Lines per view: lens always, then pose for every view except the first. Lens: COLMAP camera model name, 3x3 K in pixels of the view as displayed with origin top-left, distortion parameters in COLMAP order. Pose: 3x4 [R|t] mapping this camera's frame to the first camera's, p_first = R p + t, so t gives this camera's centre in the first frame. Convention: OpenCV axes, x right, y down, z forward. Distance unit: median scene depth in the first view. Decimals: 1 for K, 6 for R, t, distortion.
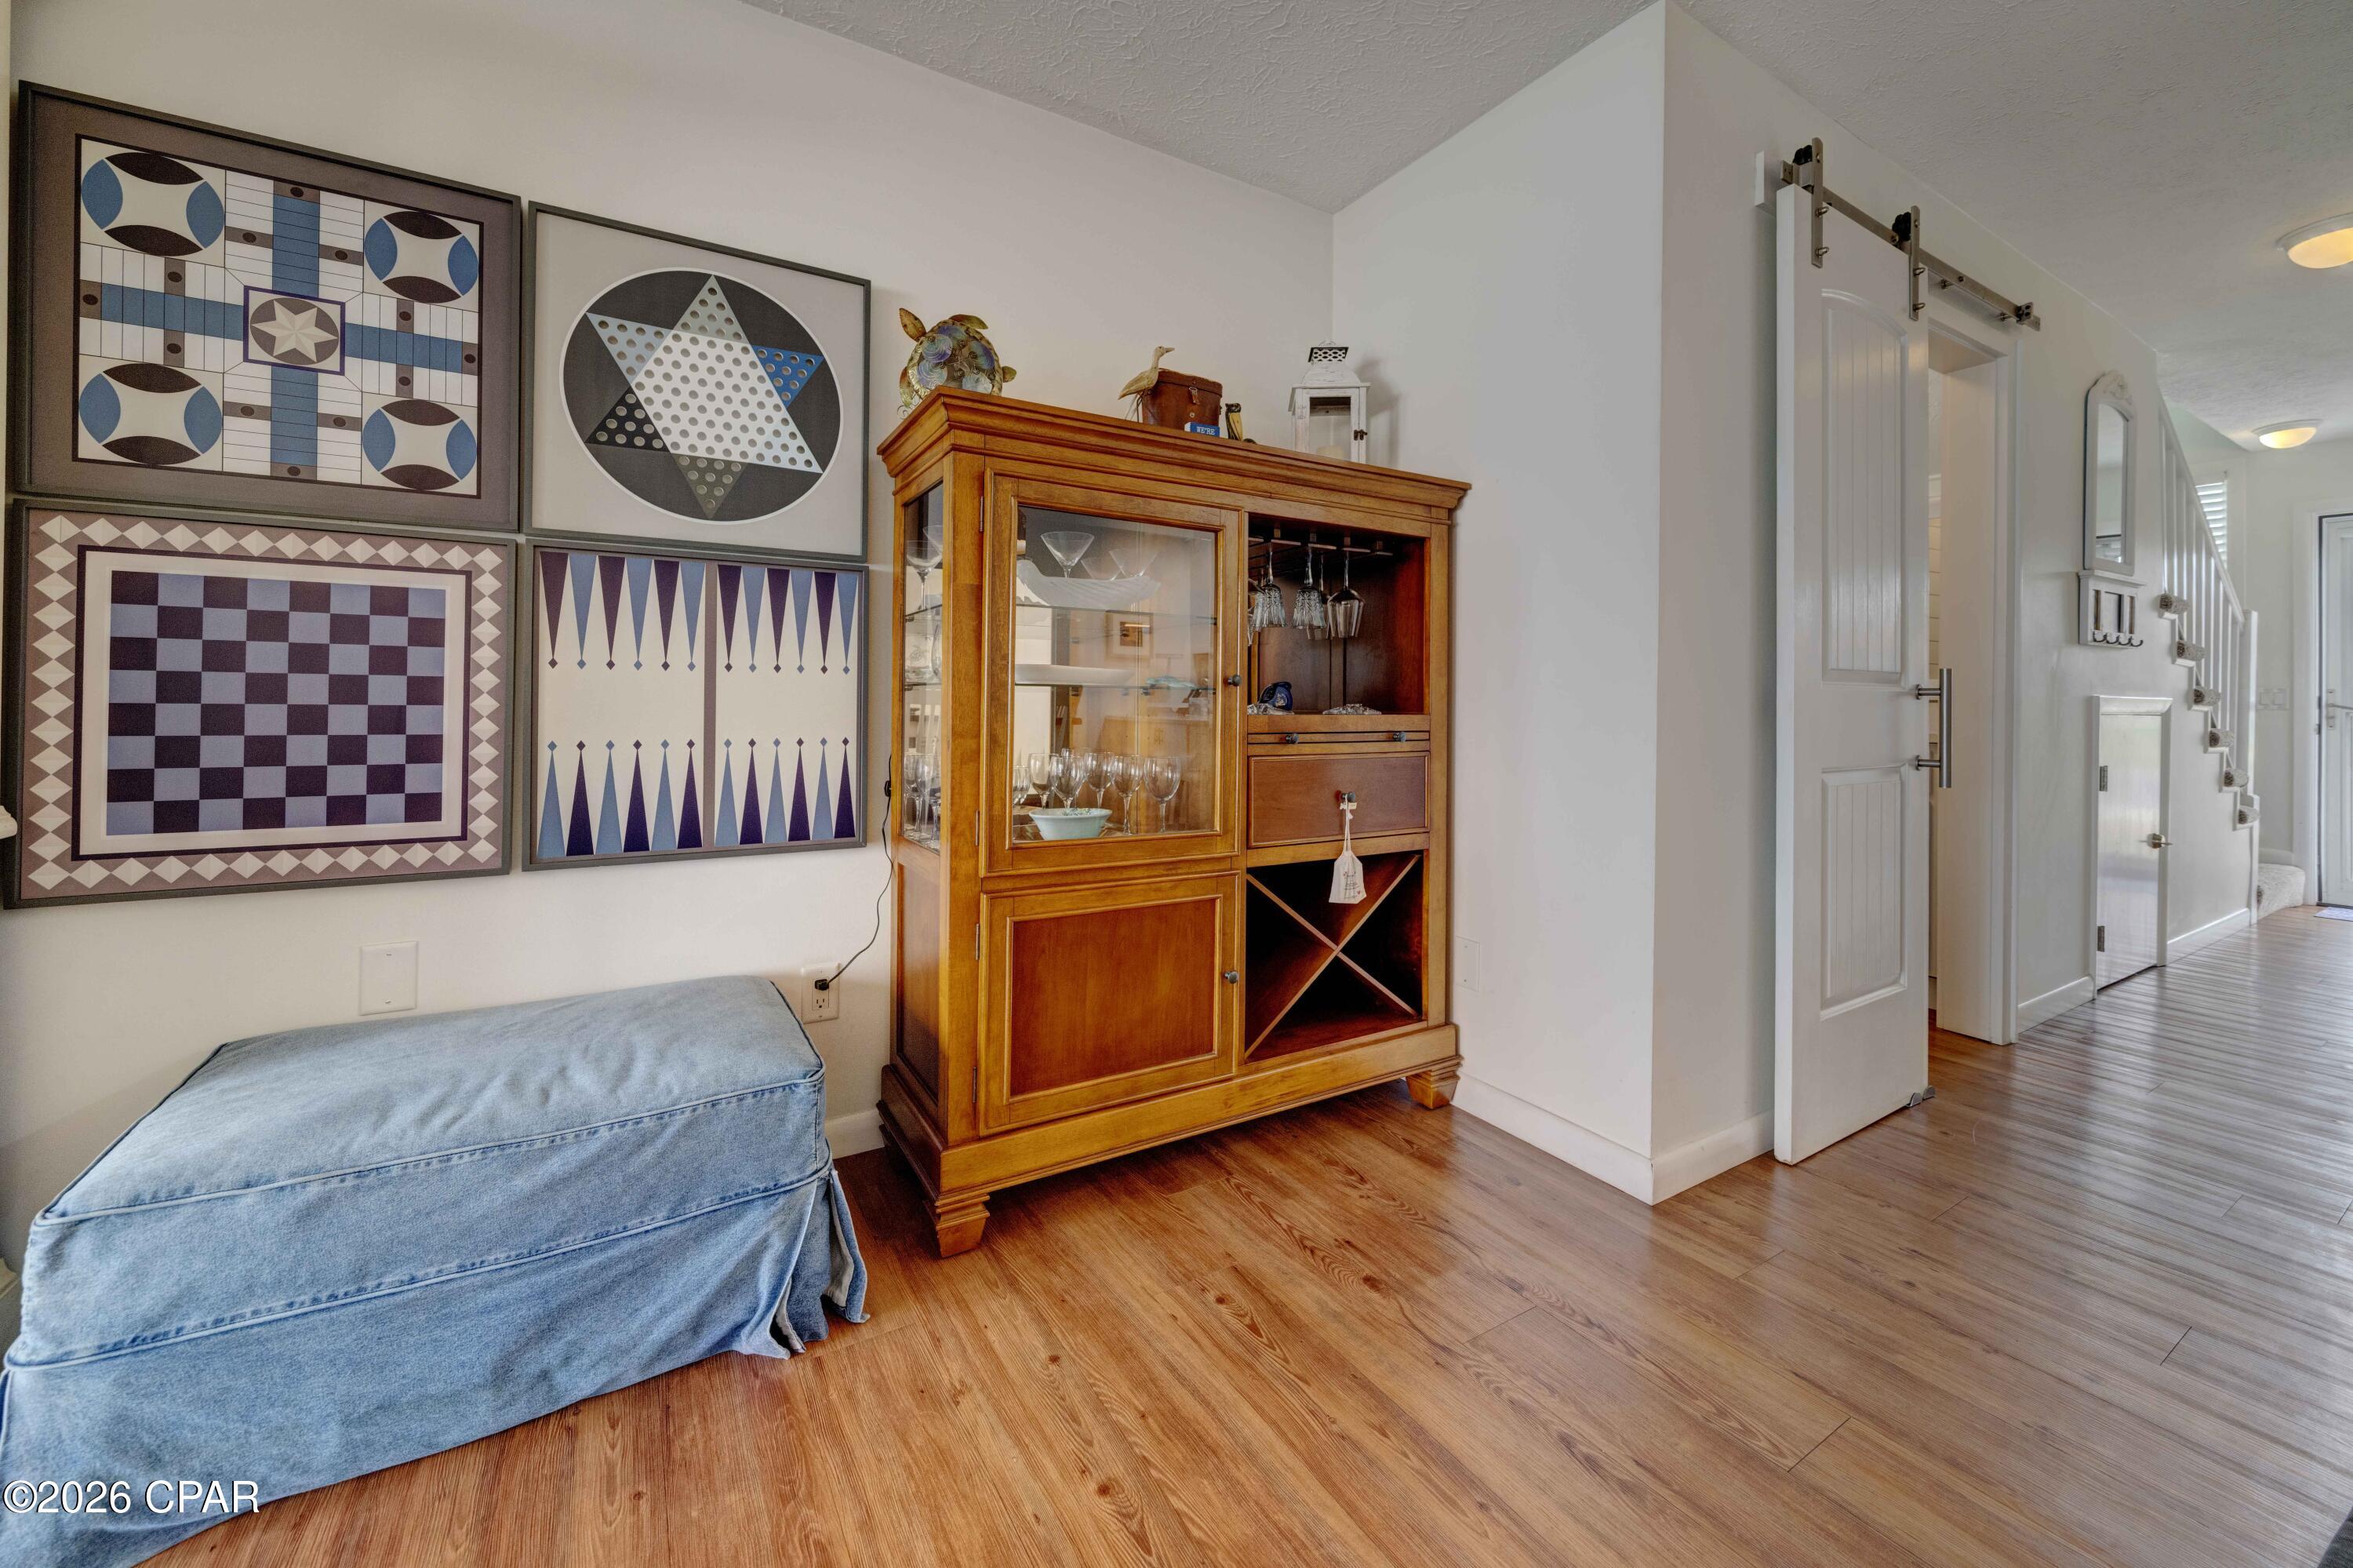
lens RADIAL K [[908.4, 0, 1174.8], [0, 908.4, 694.1], [0, 0, 1]] dist [-0.000229, -0.000098]
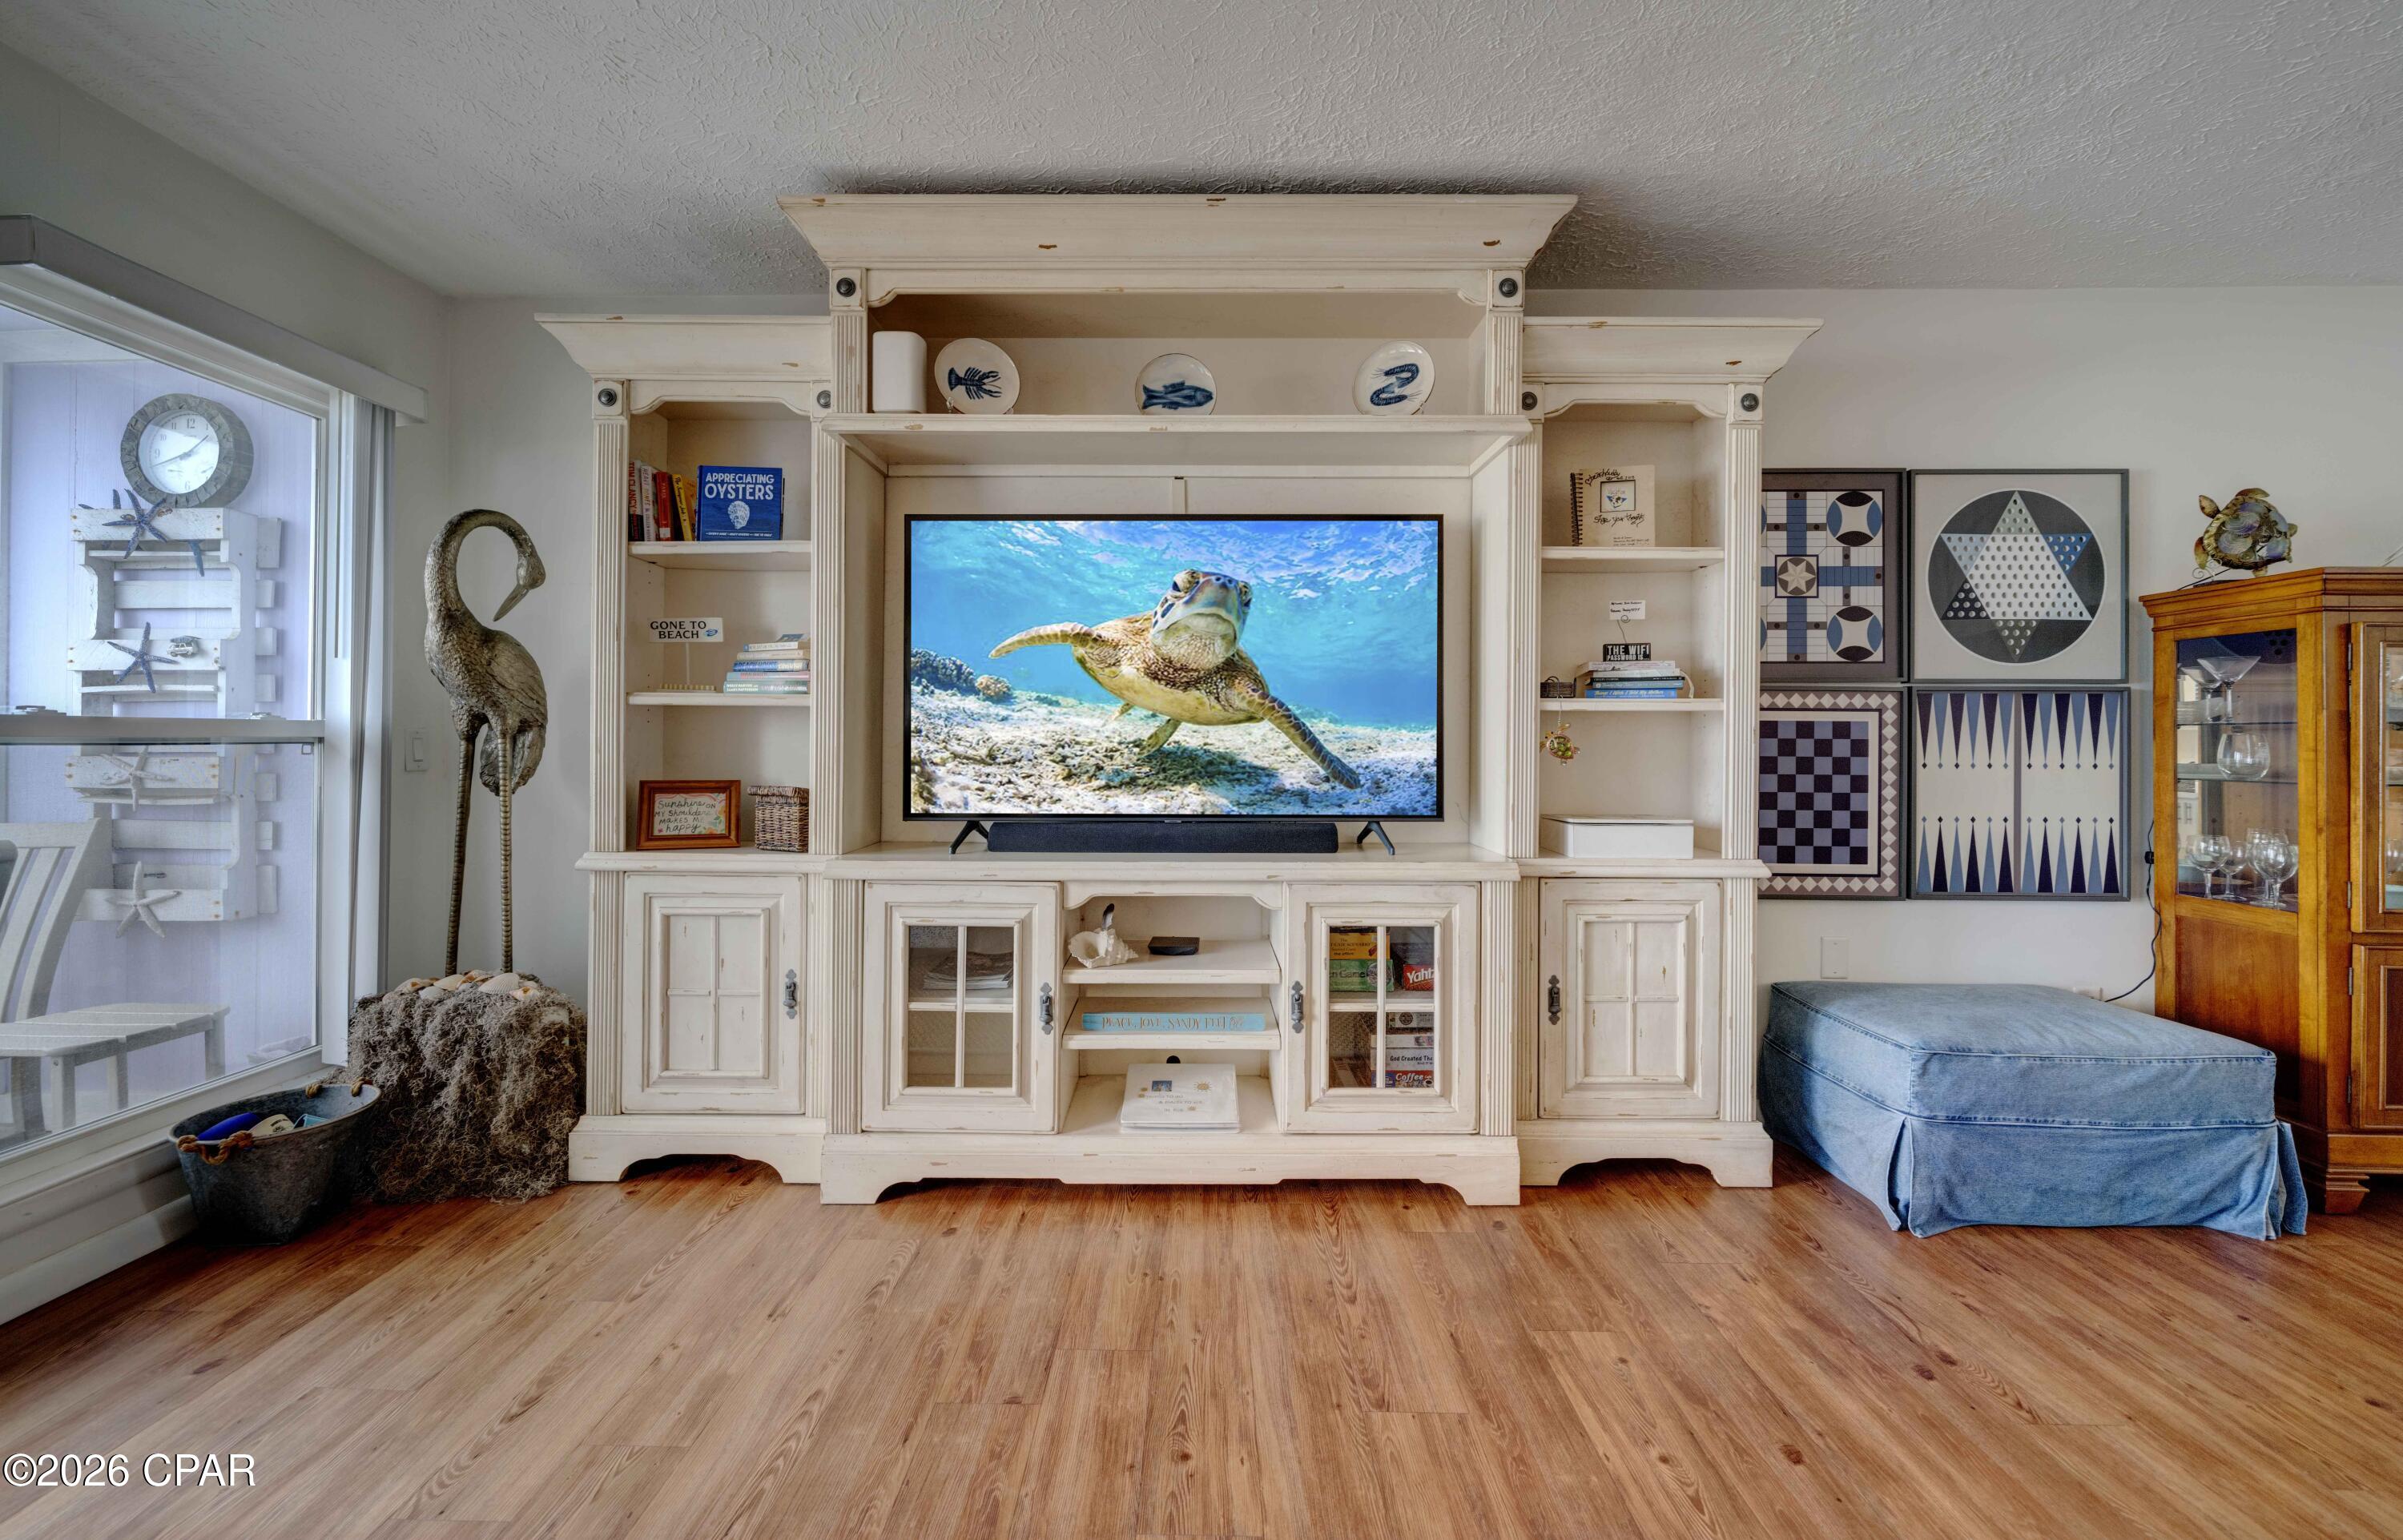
lens RADIAL K [[959.2, 0, 1193.7], [0, 959.2, 735.8], [0, 0, 1]] dist [-0.003244, 0.000180]
pose [[0.848388, -0.008668, -0.529304, -0.908548], [0.006807, 0.999962, -0.005465, -0.087121], [0.529331, 0.001033, 0.848414, -1.067800]]
